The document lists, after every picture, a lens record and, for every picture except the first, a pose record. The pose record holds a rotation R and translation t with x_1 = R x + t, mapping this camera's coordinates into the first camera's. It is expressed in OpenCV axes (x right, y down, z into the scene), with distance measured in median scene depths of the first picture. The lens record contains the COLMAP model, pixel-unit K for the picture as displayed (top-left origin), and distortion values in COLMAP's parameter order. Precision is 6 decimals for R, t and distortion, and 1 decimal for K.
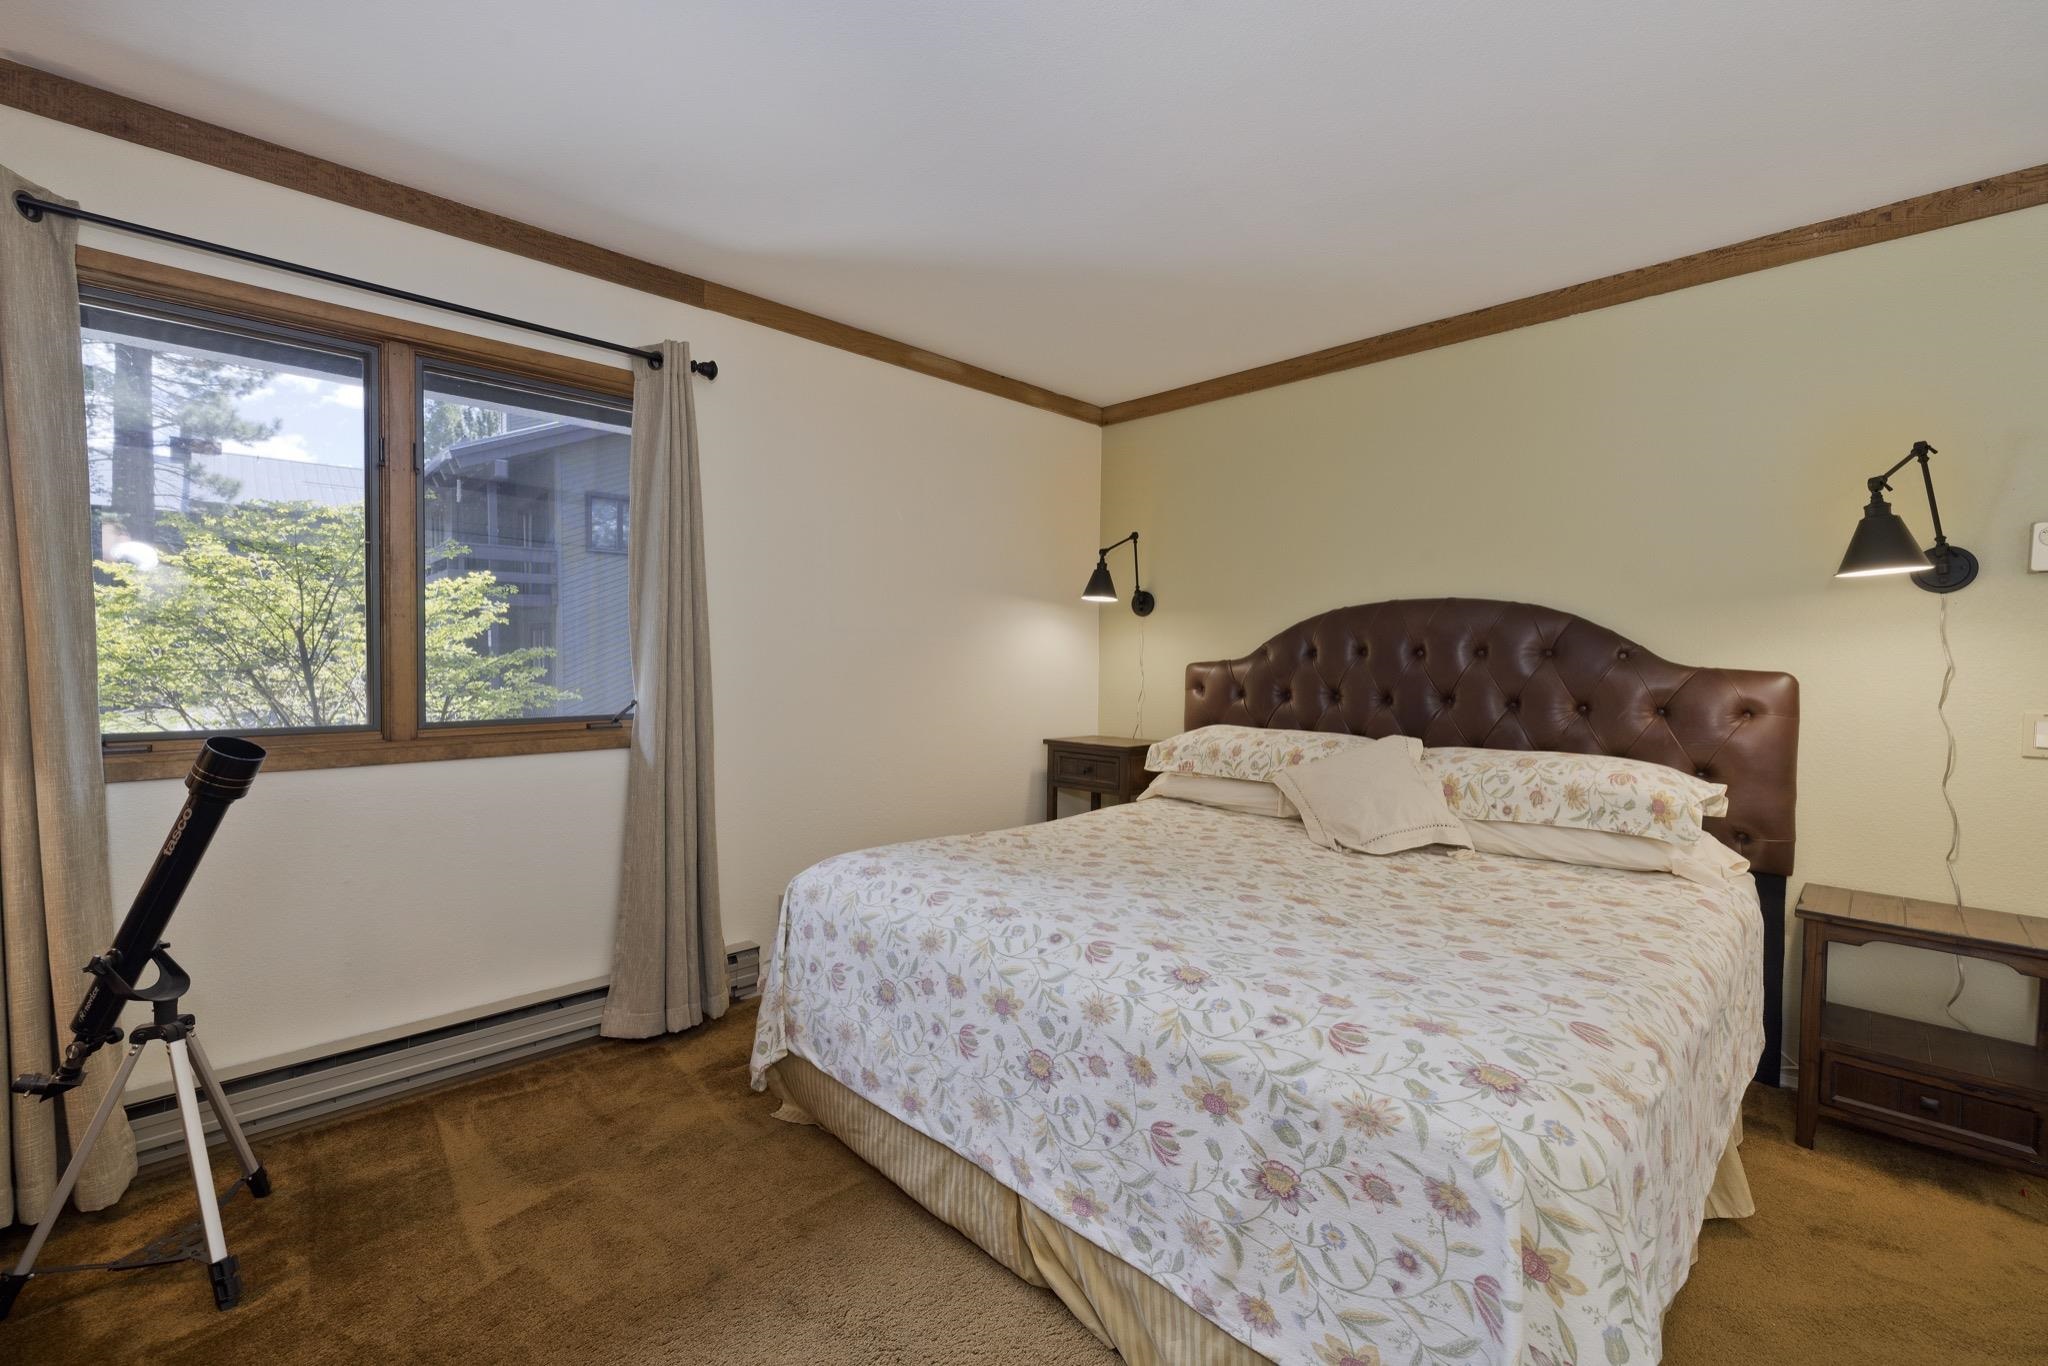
lens RADIAL K [[854.5, 0, 1017.4], [0, 854.5, 678.9], [0, 0, 1]] dist [0.005707, -0.002478]
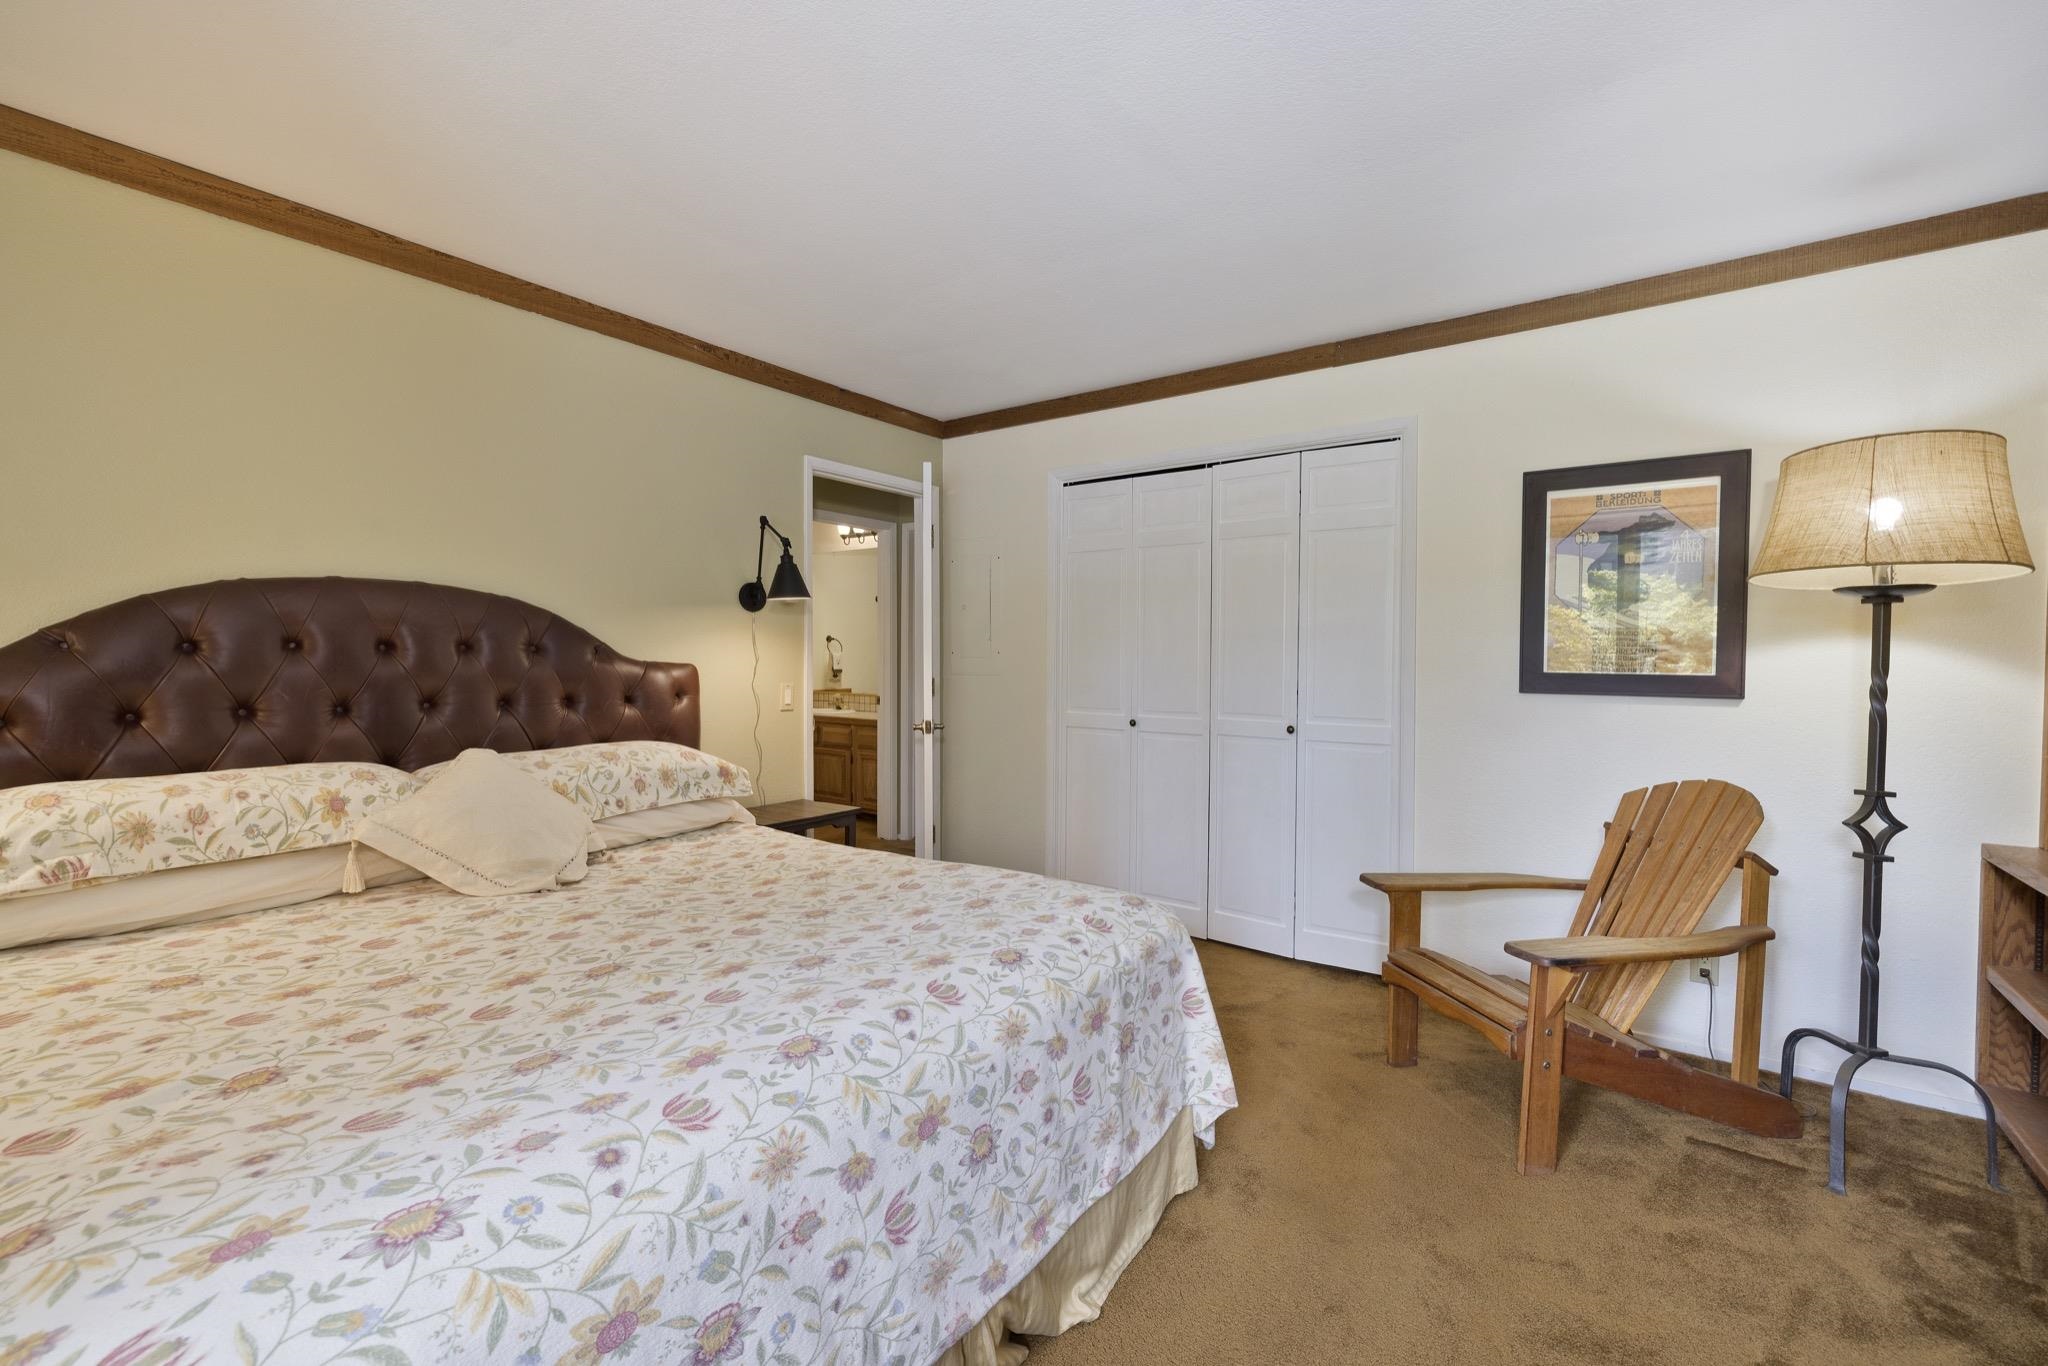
lens RADIAL K [[854.5, 0, 1019.5], [0, 854.5, 673.9], [0, 0, 1]] dist [0.005707, -0.002478]
pose [[-0.155887, -0.029078, 0.987347, -0.521335], [0.020830, 0.999248, 0.032717, -0.025263], [-0.987555, 0.025667, -0.155164, 0.704491]]
